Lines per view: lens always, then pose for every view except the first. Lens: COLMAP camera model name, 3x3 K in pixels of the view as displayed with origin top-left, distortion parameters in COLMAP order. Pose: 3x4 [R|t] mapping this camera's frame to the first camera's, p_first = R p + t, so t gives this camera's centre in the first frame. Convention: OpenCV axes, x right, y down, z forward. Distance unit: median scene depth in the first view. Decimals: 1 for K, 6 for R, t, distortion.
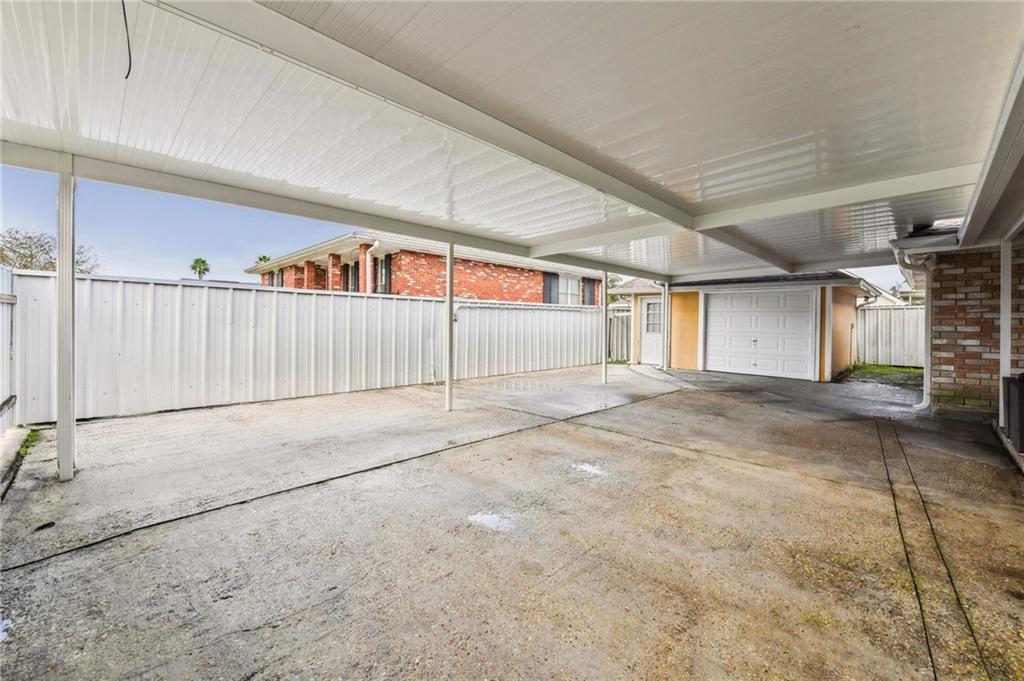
lens RADIAL K [[414.4, 0, 513.2], [0, 414.4, 326.6], [0, 0, 1]] dist [-0.000003, -0.000015]
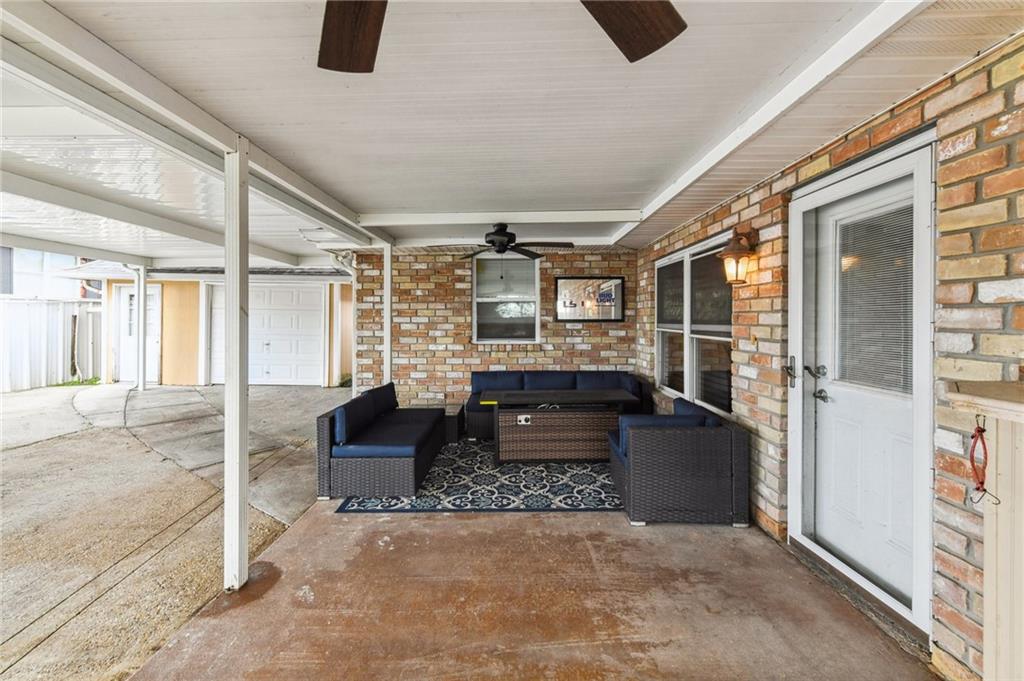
lens RADIAL K [[410.1, 0, 513.1], [0, 410.1, 319.5], [0, 0, 1]] dist [0.001258, 0.000040]
pose [[0.706676, -0.006656, 0.707506, 0.616516], [0.005518, 0.999977, 0.003895, -0.028028], [-0.707516, 0.001151, 0.706697, 0.111737]]
